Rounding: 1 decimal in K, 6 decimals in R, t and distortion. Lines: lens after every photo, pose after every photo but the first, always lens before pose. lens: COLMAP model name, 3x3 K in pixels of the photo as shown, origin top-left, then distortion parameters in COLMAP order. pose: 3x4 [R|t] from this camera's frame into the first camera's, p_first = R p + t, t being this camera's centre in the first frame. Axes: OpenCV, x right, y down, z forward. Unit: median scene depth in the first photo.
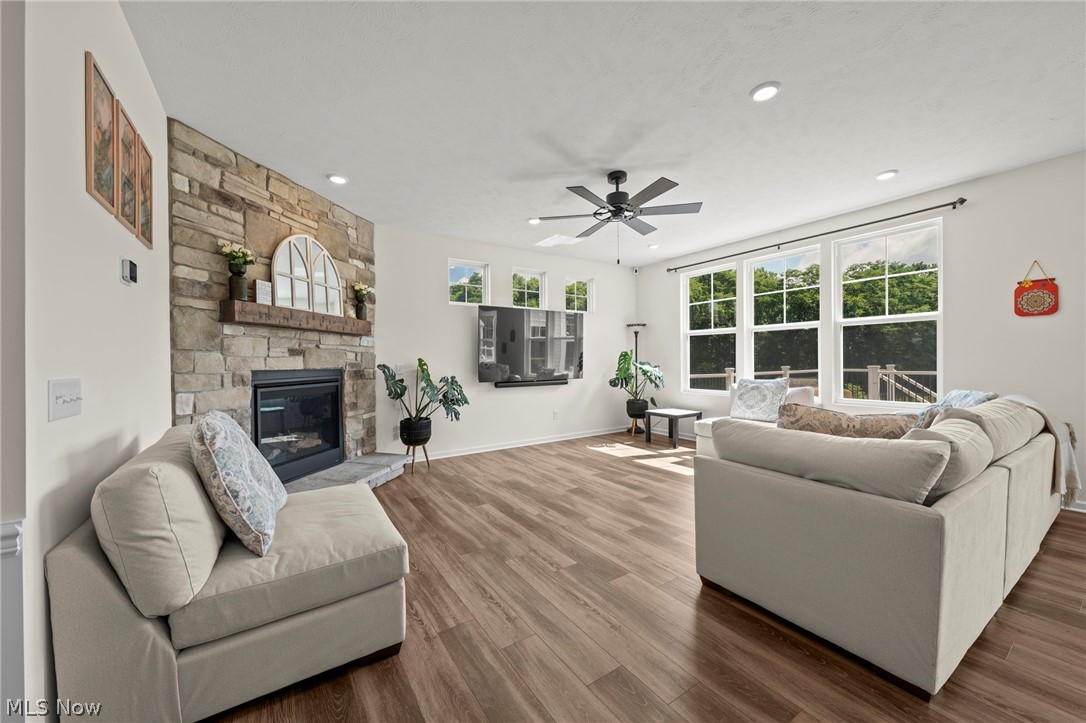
lens RADIAL K [[396.9, 0, 541.5], [0, 396.9, 358.8], [0, 0, 1]] dist [-0.000307, -0.000242]
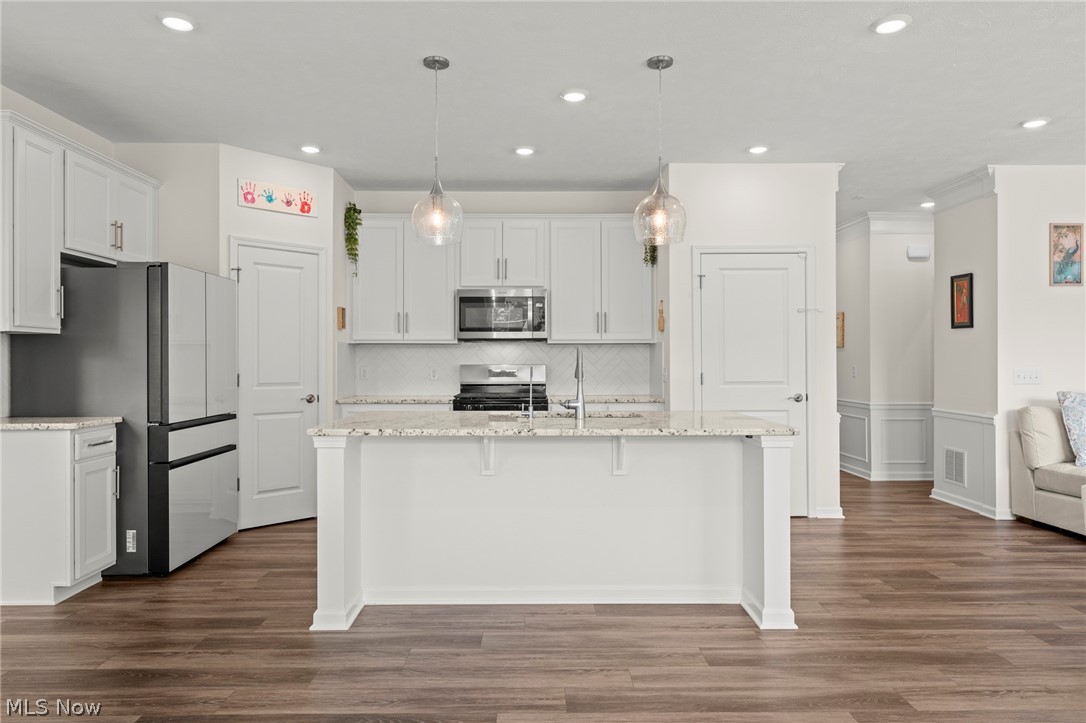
lens RADIAL K [[710.7, 0, 533.6], [0, 710.7, 359.8], [0, 0, 1]] dist [0.005370, 0.003496]
pose [[-0.561071, 0.008326, -0.827726, 1.662334], [0.013338, 0.999911, 0.001017, -0.020391], [0.827660, -0.010470, -0.561132, 0.364313]]
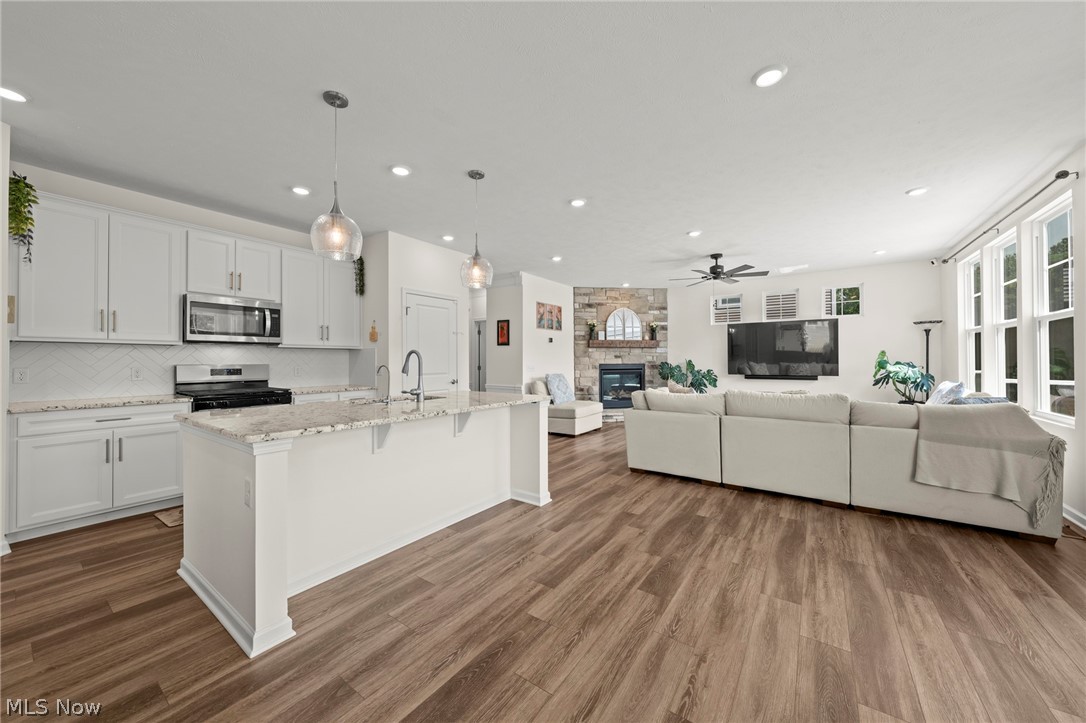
lens RADIAL K [[396.9, 0, 544.2], [0, 396.9, 357.3], [0, 0, 1]] dist [-0.000307, -0.000242]
pose [[0.359158, 0.000788, -0.933276, 1.615574], [0.006895, 0.999970, 0.003498, -0.026258], [0.933251, -0.007692, 0.359142, -0.336443]]
